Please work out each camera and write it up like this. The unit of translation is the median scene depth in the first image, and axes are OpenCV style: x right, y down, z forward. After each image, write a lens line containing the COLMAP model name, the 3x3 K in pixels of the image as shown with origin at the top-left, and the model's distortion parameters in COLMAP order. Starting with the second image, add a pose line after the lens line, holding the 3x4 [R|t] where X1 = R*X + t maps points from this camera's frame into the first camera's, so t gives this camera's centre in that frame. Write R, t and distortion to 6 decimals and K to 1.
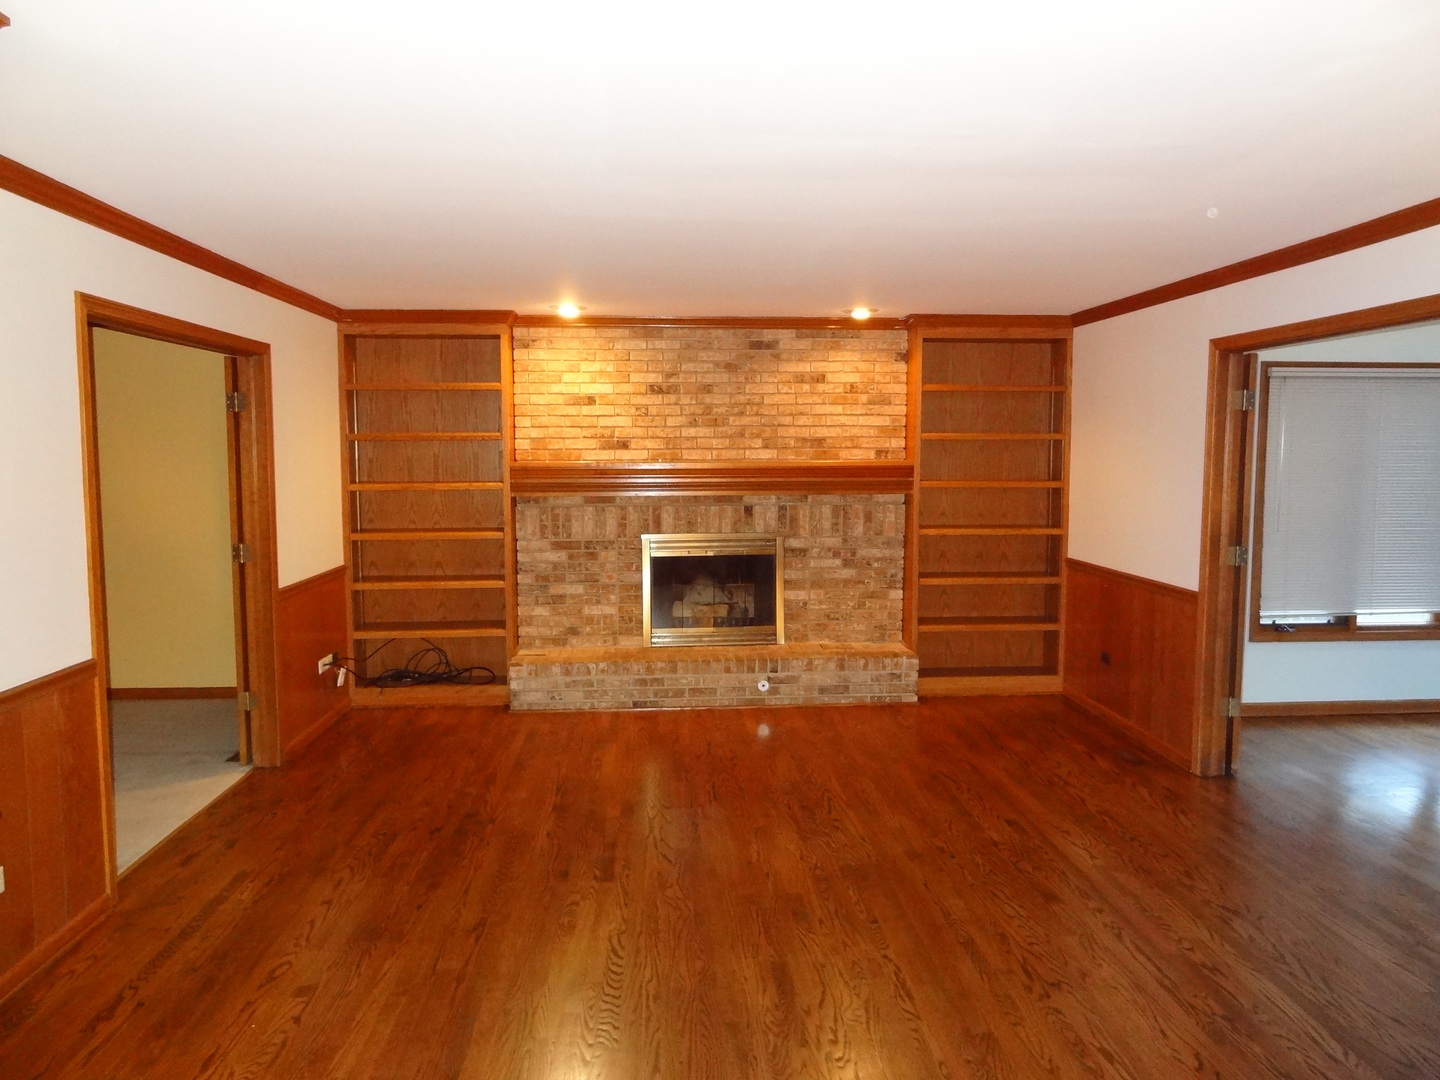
lens RADIAL K [[1013.1, 0, 720.0], [0, 1013.1, 540.0], [0, 0, 1]] dist [0.009731, -0.001749]
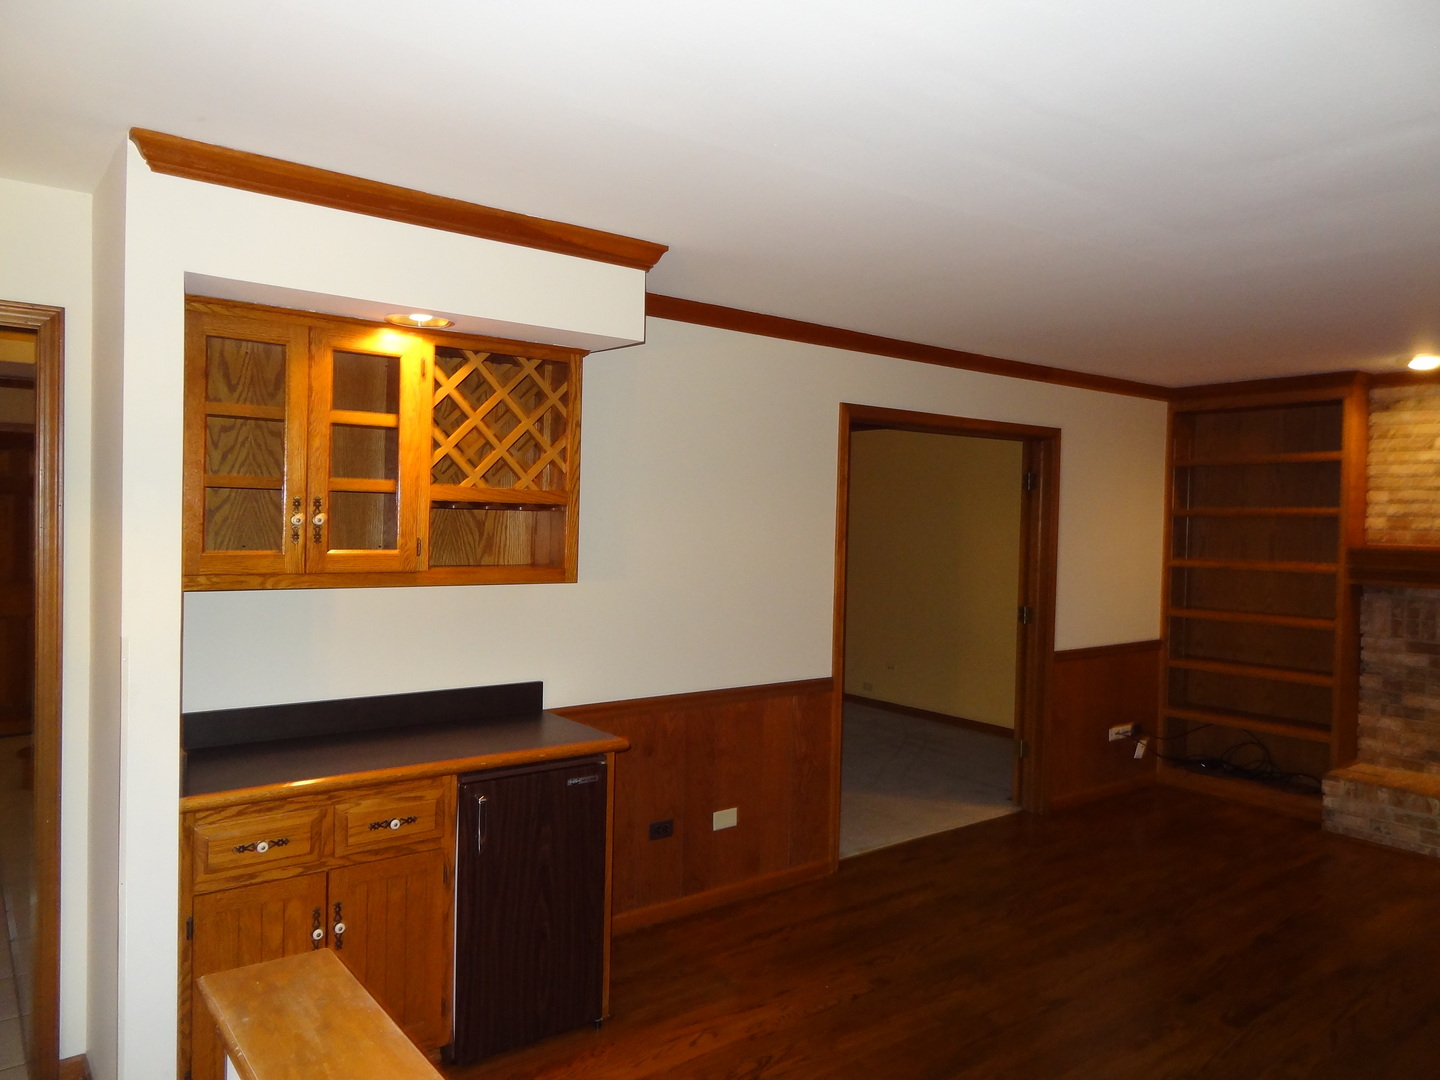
lens RADIAL K [[1001.4, 0, 721.2], [0, 1001.4, 561.2], [0, 0, 1]] dist [0.024268, -0.000248]
pose [[0.558168, 0.047650, -0.828359, 0.207128], [-0.092770, 0.995674, -0.005237, -0.007472], [0.824525, 0.079770, 0.560174, 0.076947]]
